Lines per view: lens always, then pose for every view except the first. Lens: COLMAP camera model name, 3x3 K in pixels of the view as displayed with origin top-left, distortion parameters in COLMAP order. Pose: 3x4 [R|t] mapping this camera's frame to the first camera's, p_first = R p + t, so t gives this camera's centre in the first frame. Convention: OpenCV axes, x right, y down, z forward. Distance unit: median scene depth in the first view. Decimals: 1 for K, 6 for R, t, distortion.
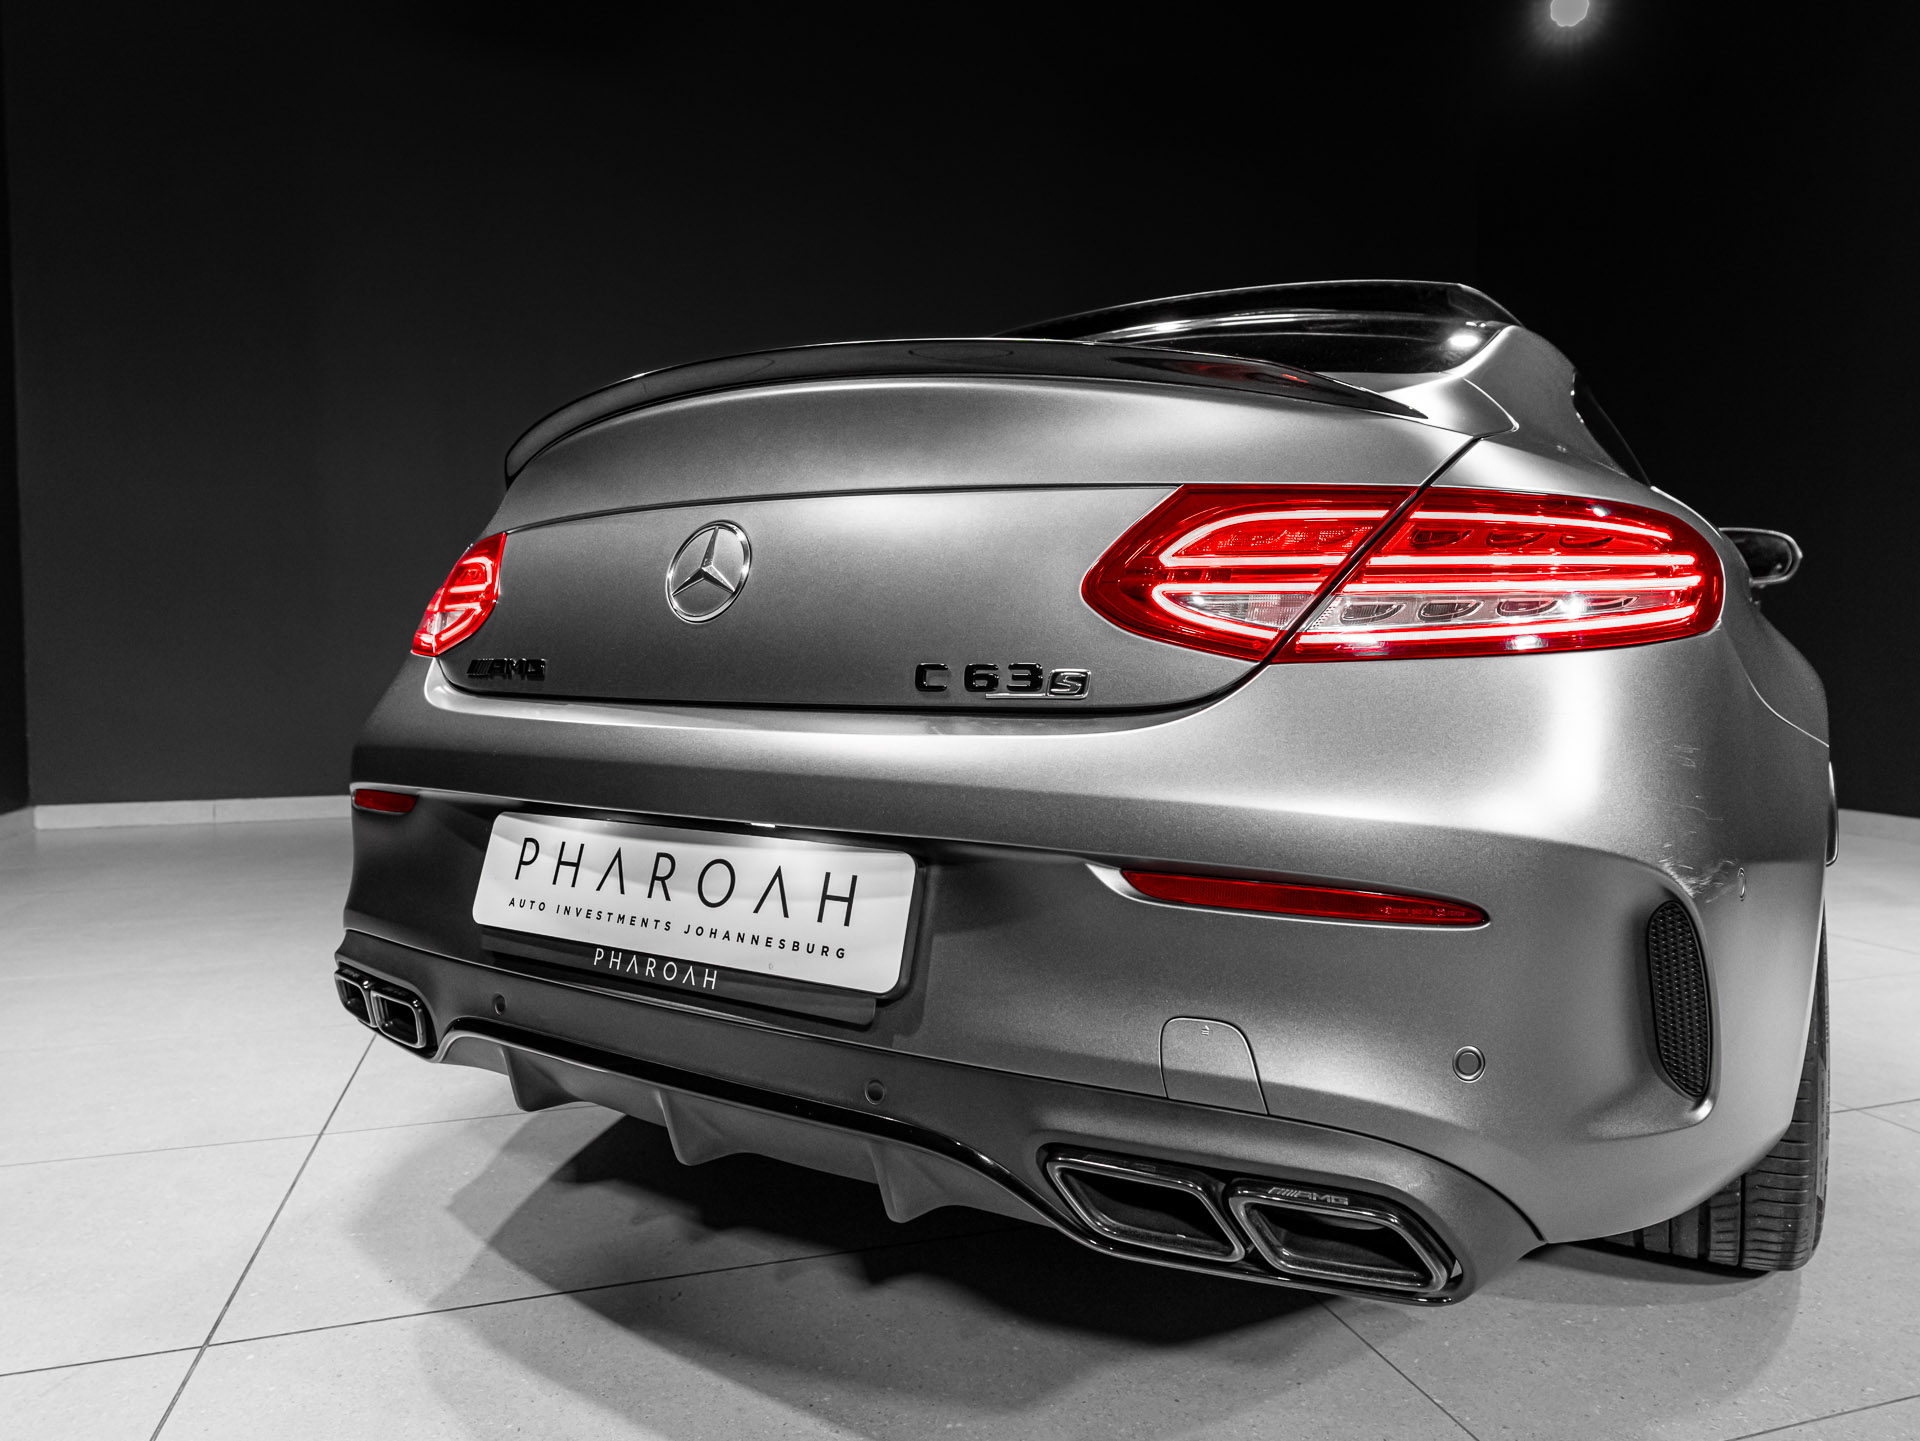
lens RADIAL K [[1186.9, 0, 963.0], [0, 1186.9, 722.2], [0, 0, 1]] dist [0.001402, -0.002766]
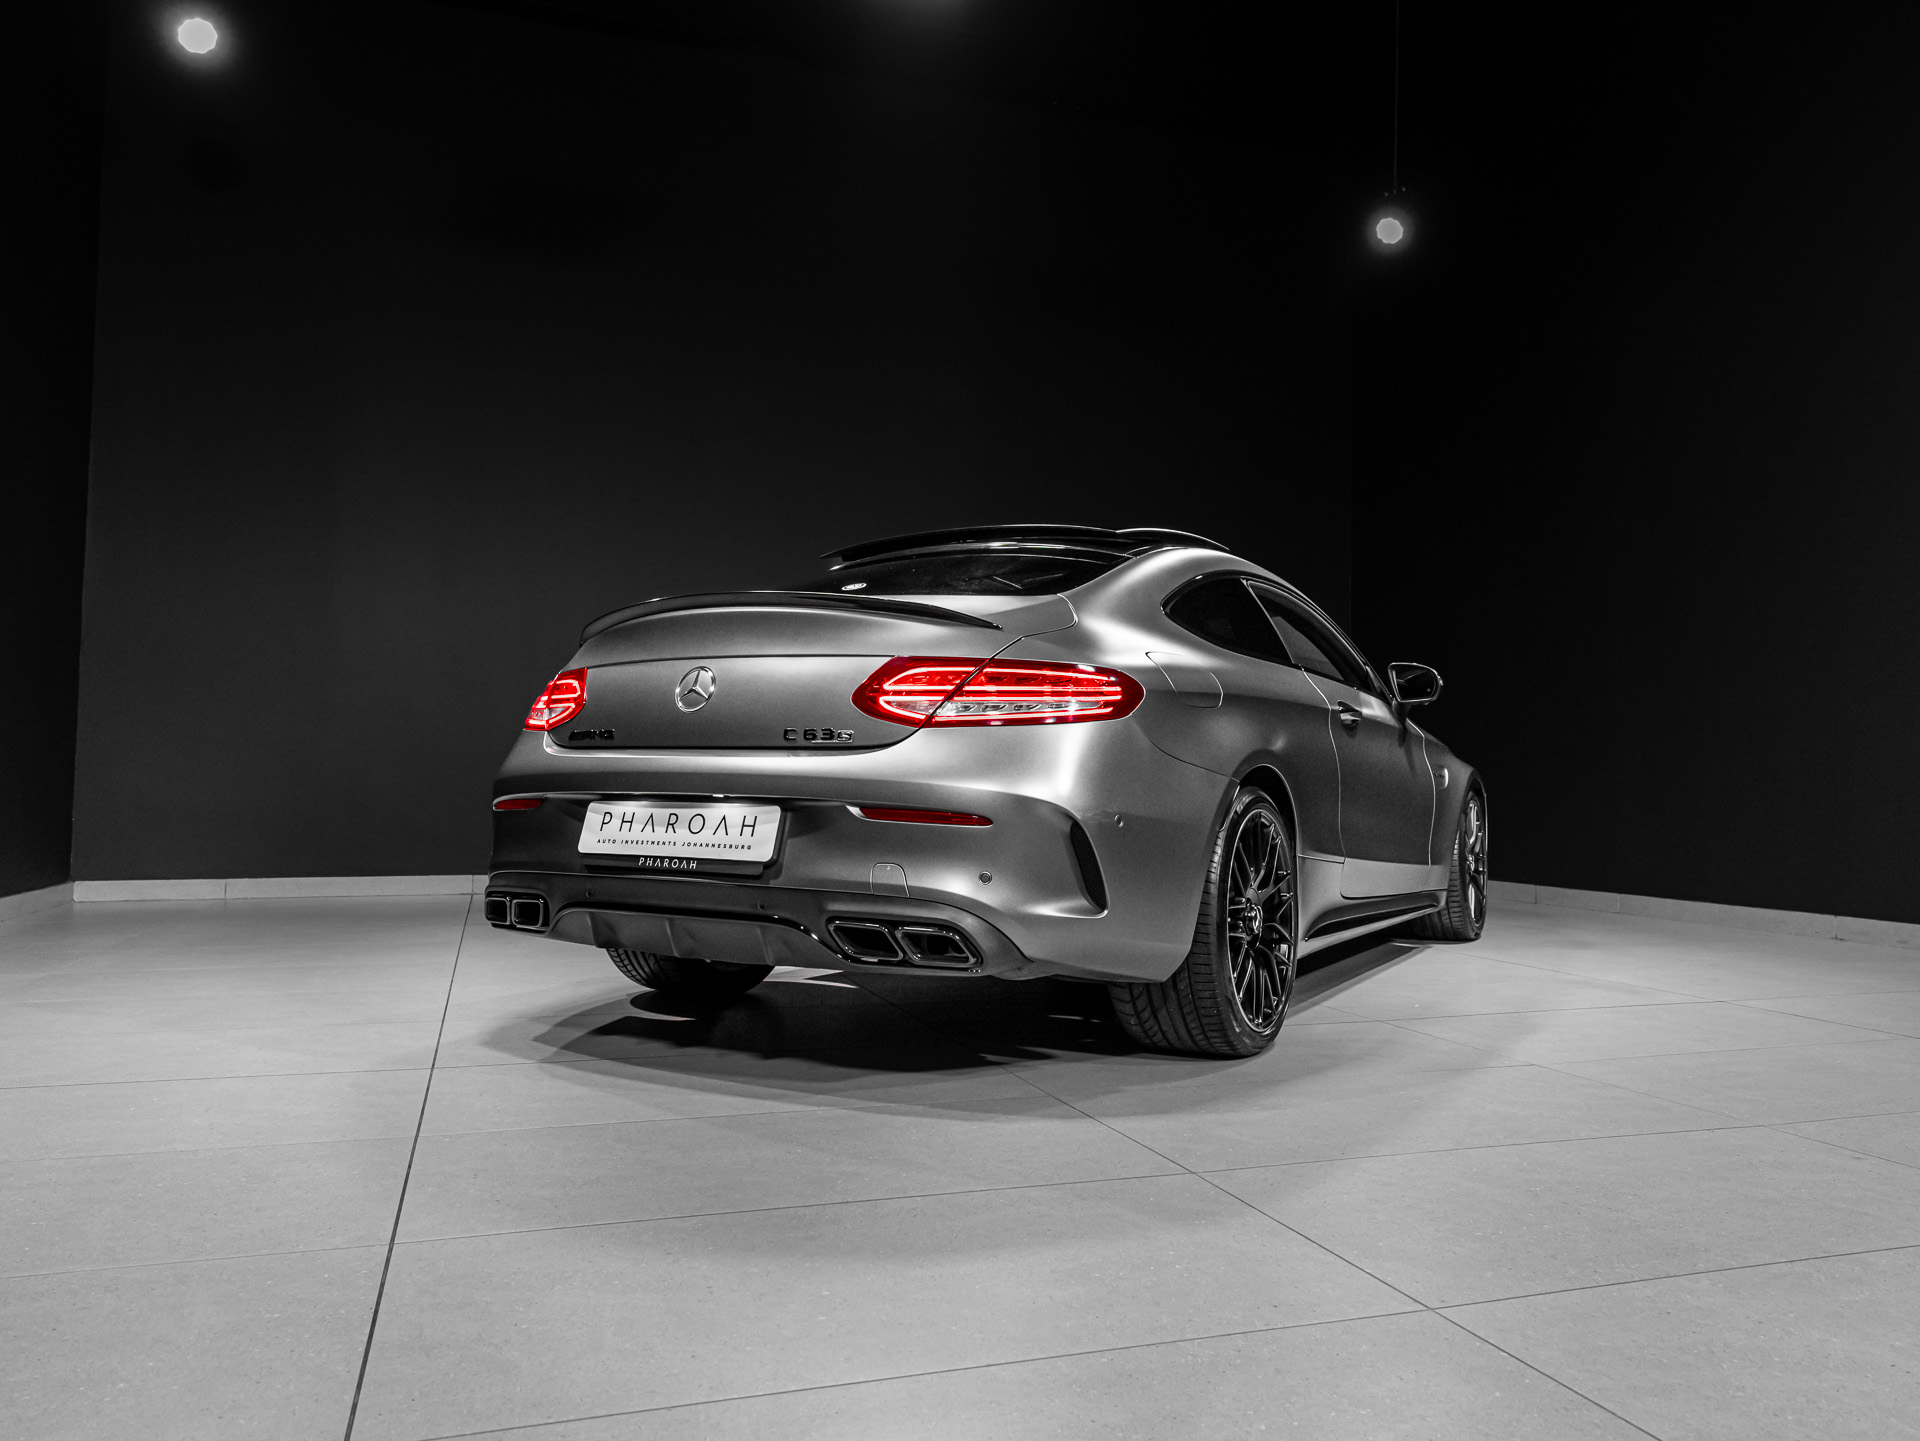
lens RADIAL K [[1302.4, 0, 939.6], [0, 1302.4, 723.4], [0, 0, 1]] dist [-0.003328, -0.001607]
pose [[0.999869, 0.009663, 0.012964, 0.221250], [-0.008361, 0.995252, -0.096967, 0.176866], [-0.013840, 0.096846, 0.995203, -1.490141]]
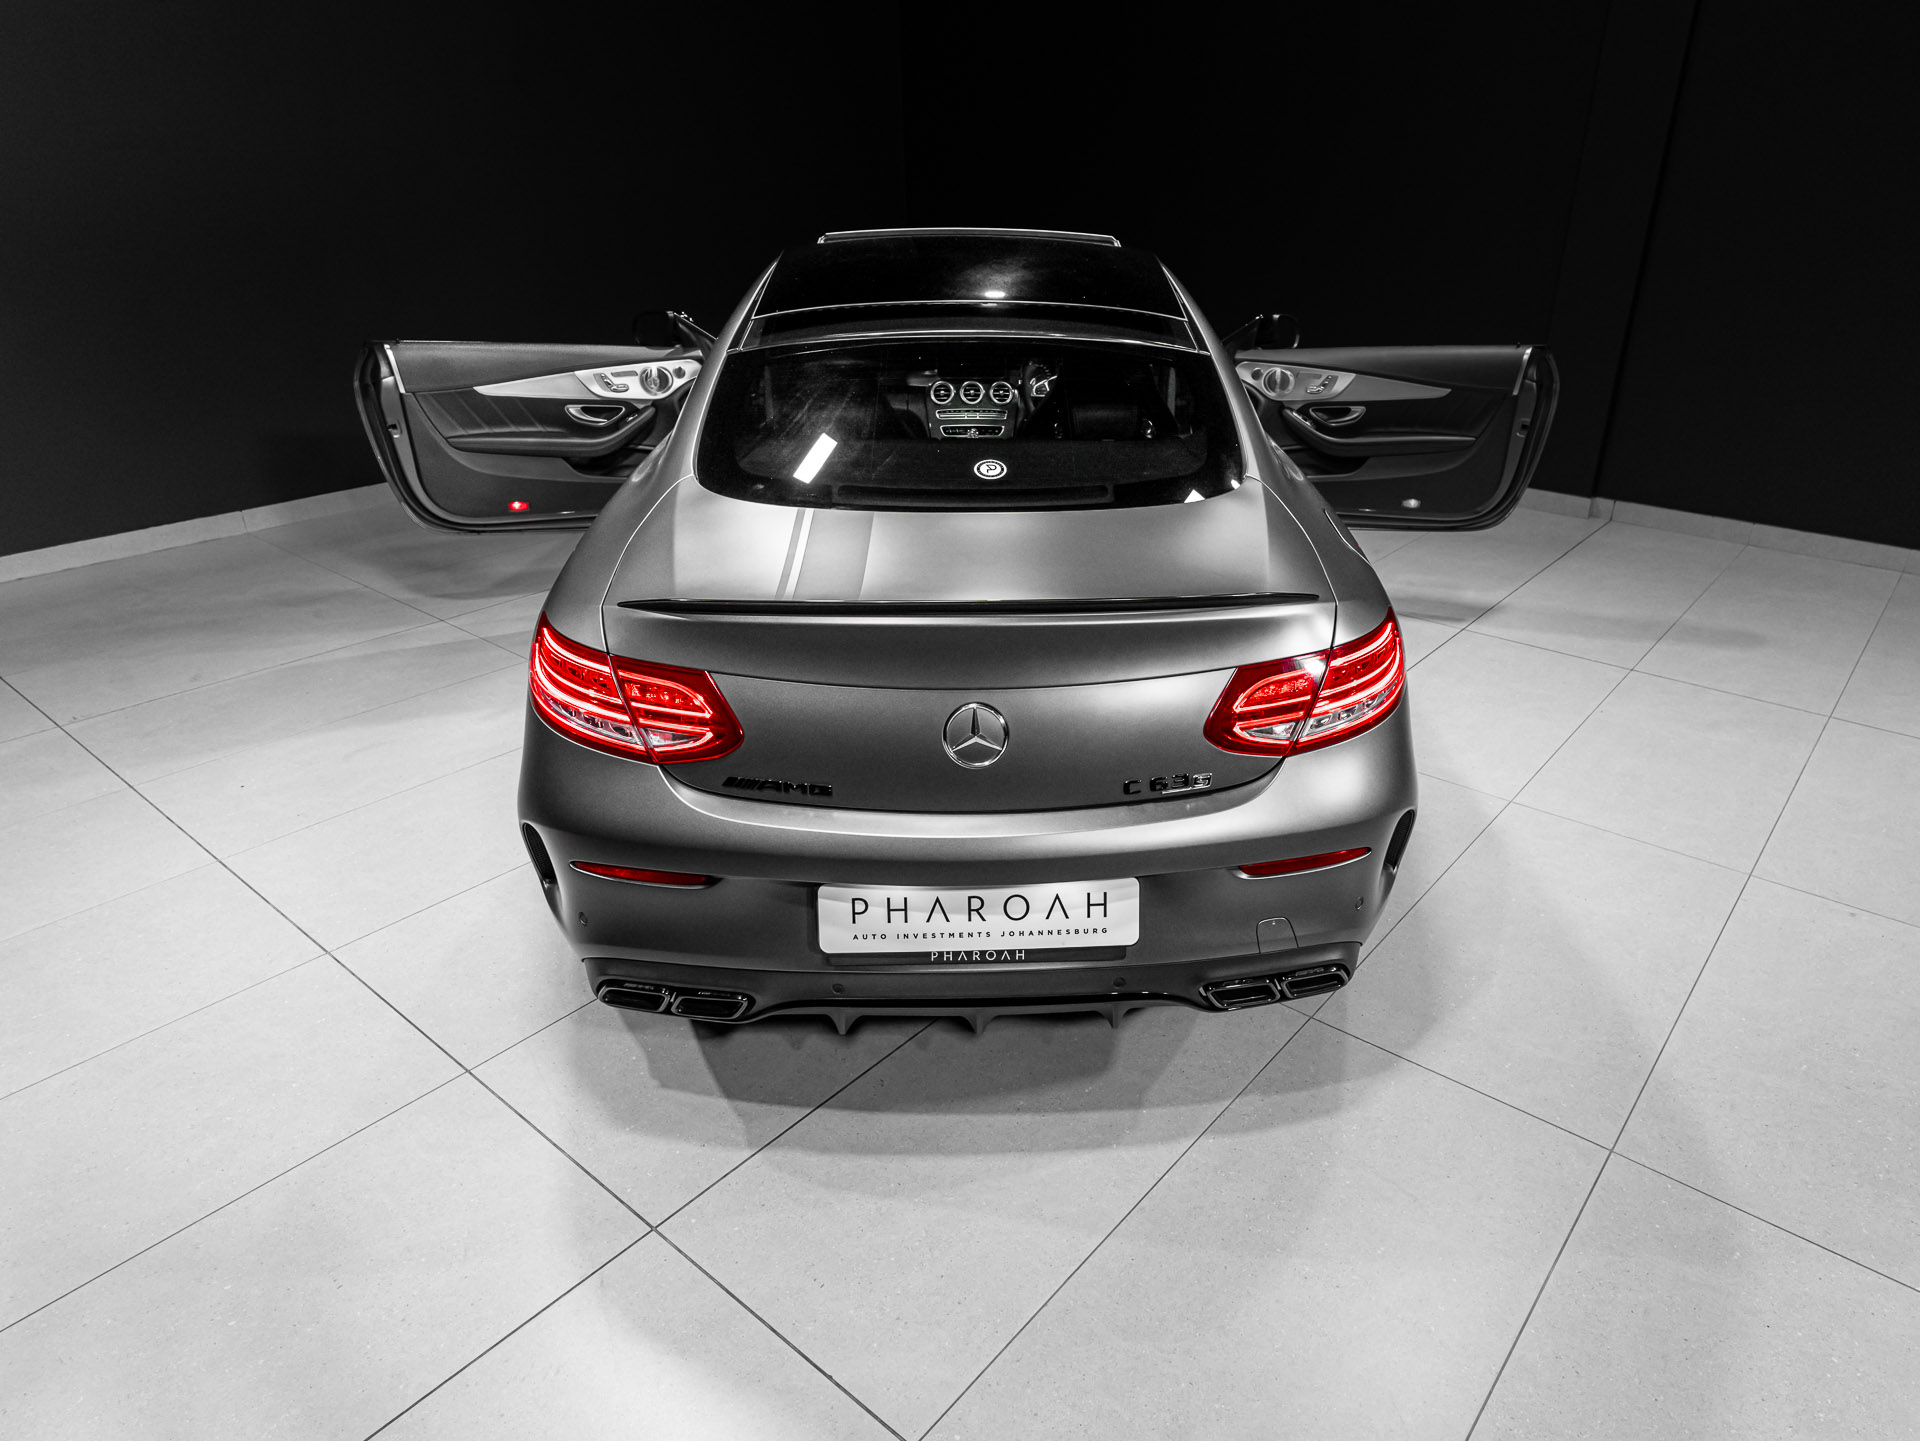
lens RADIAL K [[1186.9, 0, 968.6], [0, 1186.9, 702.2], [0, 0, 1]] dist [0.001402, -0.002766]
pose [[0.844446, -0.235574, 0.481056, -1.035527], [0.038529, 0.922484, 0.384109, -0.827698], [-0.534253, -0.305825, 0.788064, -0.286475]]
